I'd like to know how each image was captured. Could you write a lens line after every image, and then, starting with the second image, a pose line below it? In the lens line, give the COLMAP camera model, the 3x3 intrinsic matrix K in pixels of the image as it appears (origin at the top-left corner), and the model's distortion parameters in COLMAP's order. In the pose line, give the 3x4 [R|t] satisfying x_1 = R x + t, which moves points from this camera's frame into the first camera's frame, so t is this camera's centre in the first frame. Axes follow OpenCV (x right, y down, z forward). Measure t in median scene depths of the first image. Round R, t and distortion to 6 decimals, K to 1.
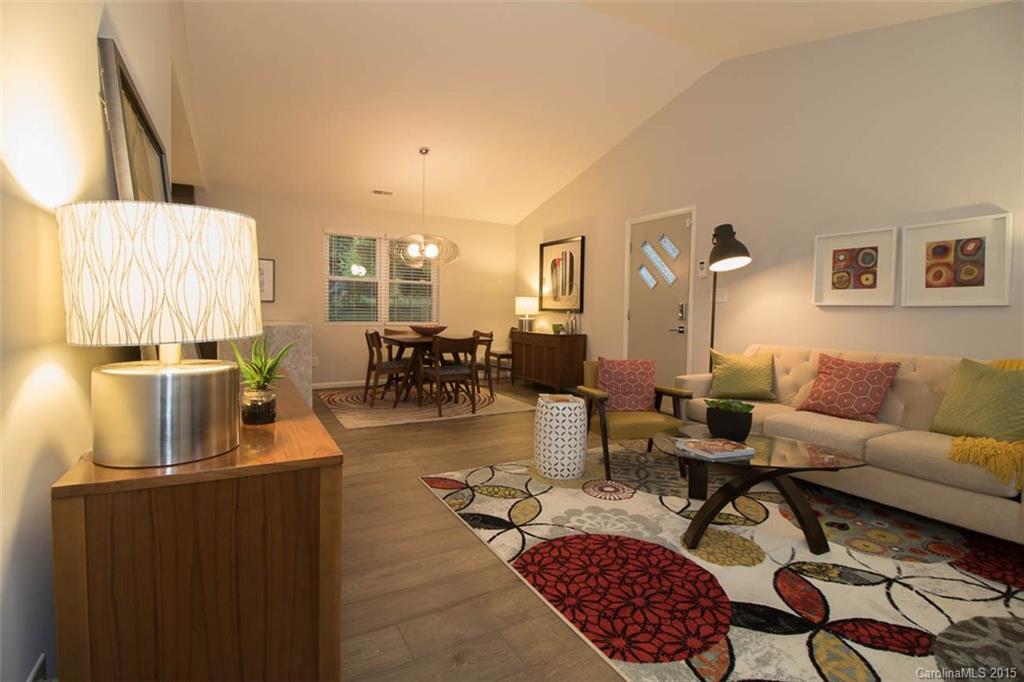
lens RADIAL K [[485.2, 0, 514.6], [0, 485.2, 339.6], [0, 0, 1]] dist [-0.019516, -0.004904]
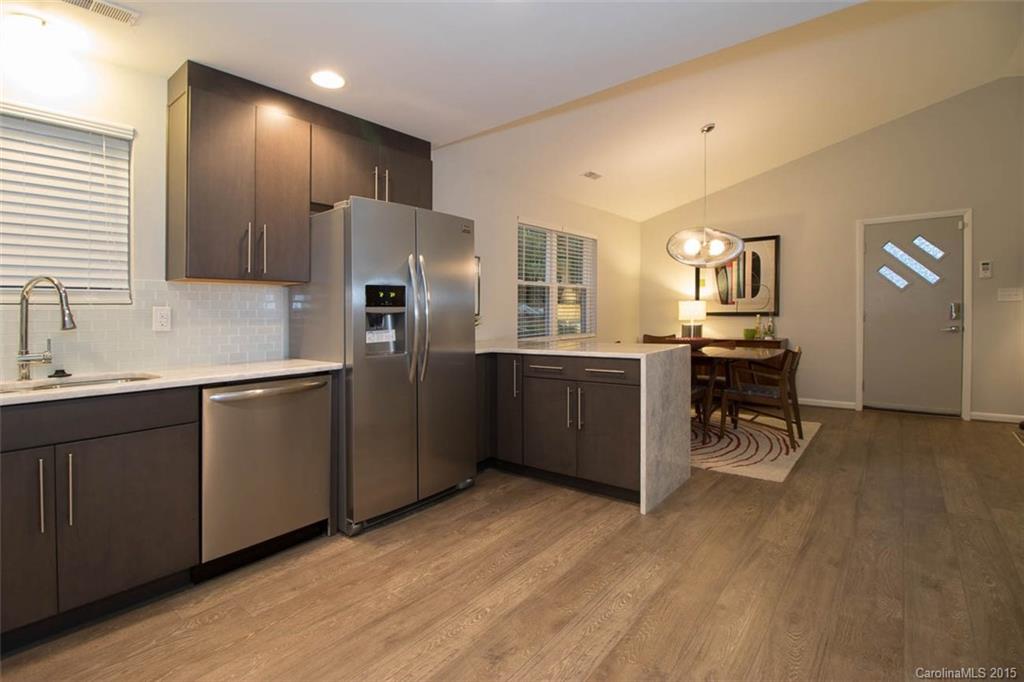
lens RADIAL K [[485.2, 0, 510.6], [0, 485.2, 333.9], [0, 0, 1]] dist [-0.019516, -0.004904]
pose [[0.932375, -0.051912, 0.357745, -0.685251], [0.059477, 0.998178, -0.010170, -0.040237], [-0.356565, 0.030760, 0.933764, 0.298858]]
